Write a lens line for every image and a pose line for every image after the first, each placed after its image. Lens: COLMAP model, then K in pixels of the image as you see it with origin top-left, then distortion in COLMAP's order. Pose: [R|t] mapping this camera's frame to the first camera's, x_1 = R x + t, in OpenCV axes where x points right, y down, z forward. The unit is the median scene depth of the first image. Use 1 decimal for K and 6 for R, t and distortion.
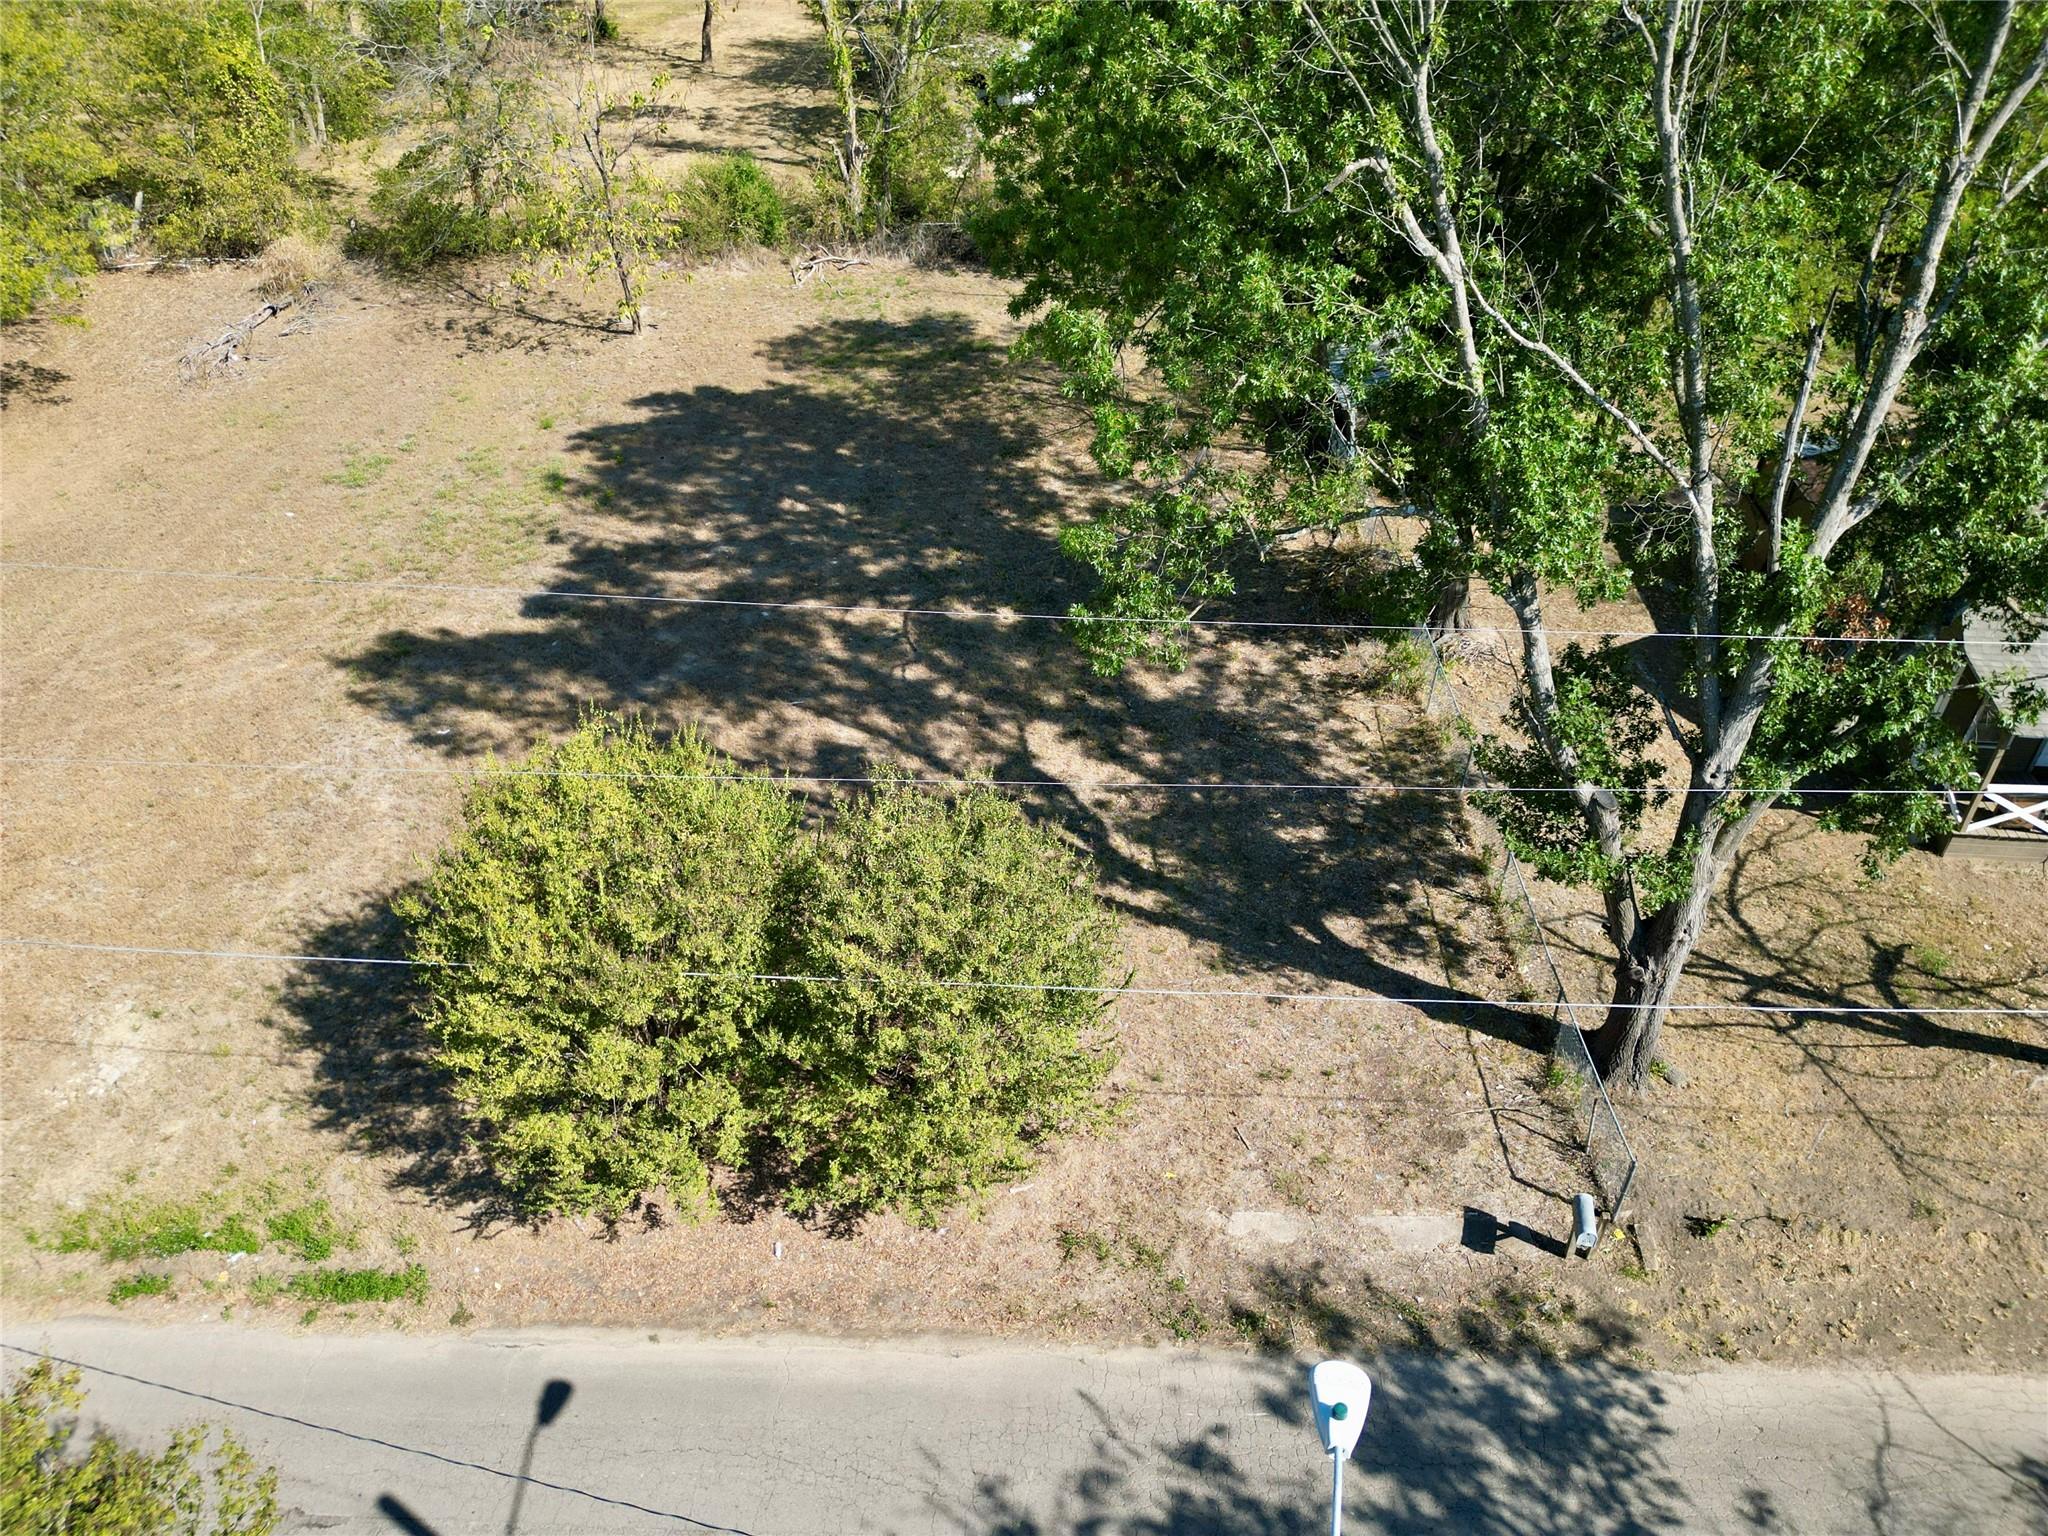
lens RADIAL K [[1427.0, 0, 1019.9], [0, 1427.0, 763.3], [0, 0, 1]] dist [0.068415, -0.060147]
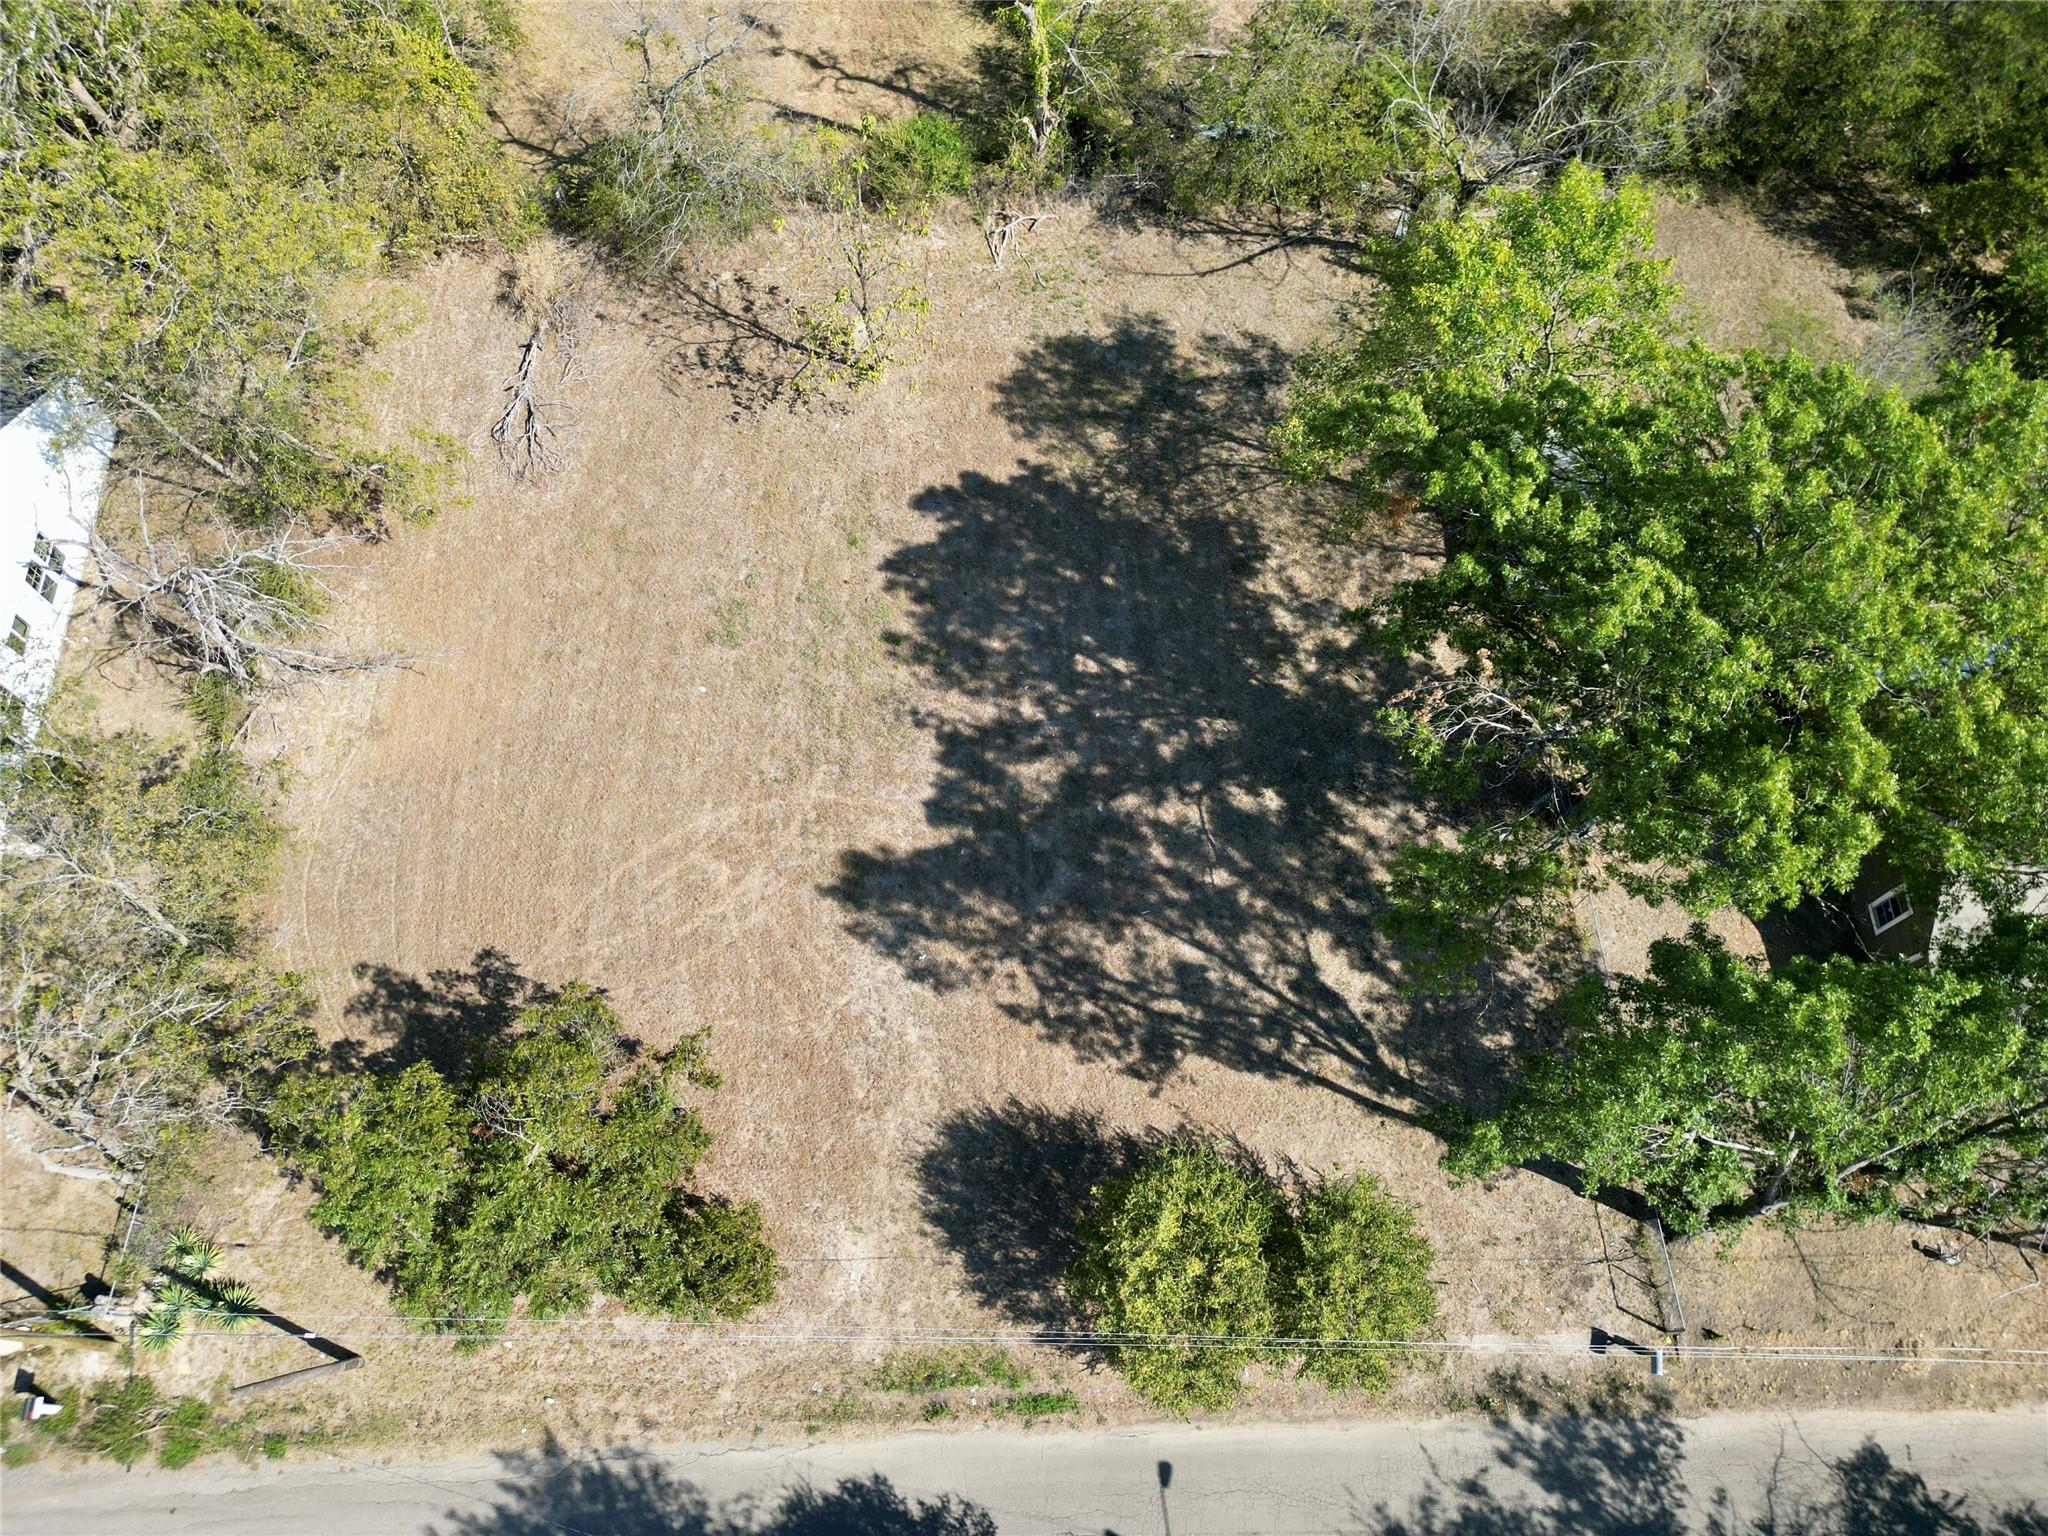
lens RADIAL K [[1427.0, 0, 1018.5], [0, 1427.0, 769.0], [0, 0, 1]] dist [0.068415, -0.060147]
pose [[0.998100, -0.056995, 0.023417, -0.336561], [0.038577, 0.874330, 0.483797, -0.954751], [-0.048049, -0.481974, 0.874867, -0.223739]]
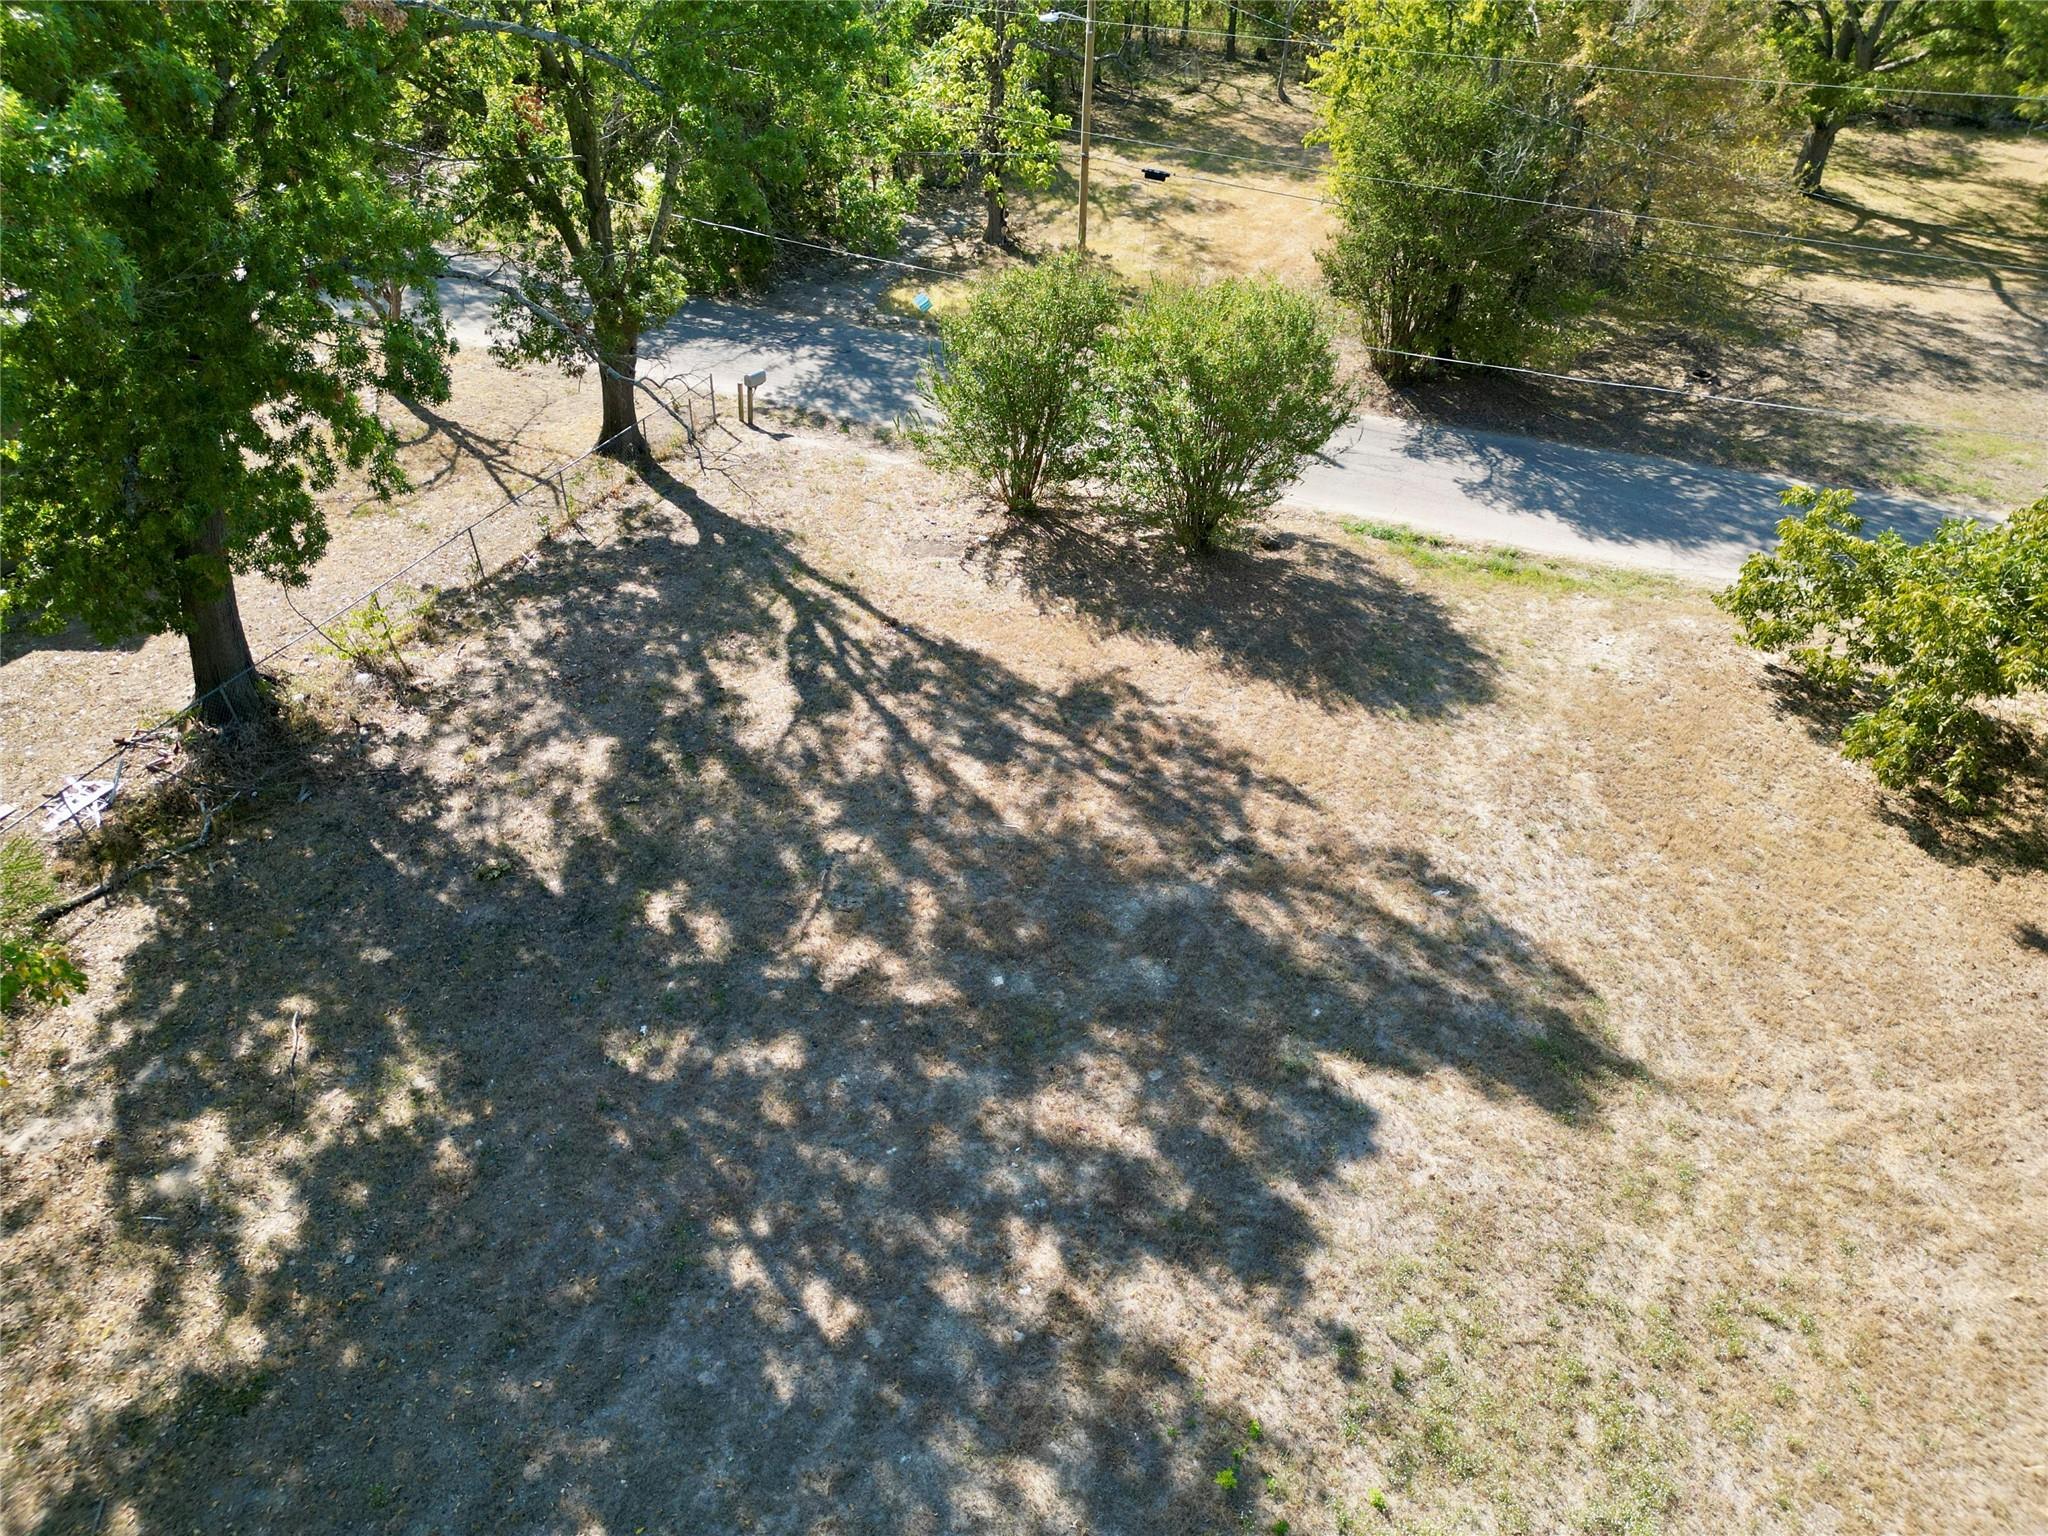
lens RADIAL K [[1427.0, 0, 1023.1], [0, 1427.0, 761.8], [0, 0, 1]] dist [0.068415, -0.060147]
pose [[-0.938694, -0.218264, 0.266861, -0.394438], [0.192216, 0.311240, 0.930689, -0.848883], [-0.286194, 0.924927, -0.250206, 1.238025]]
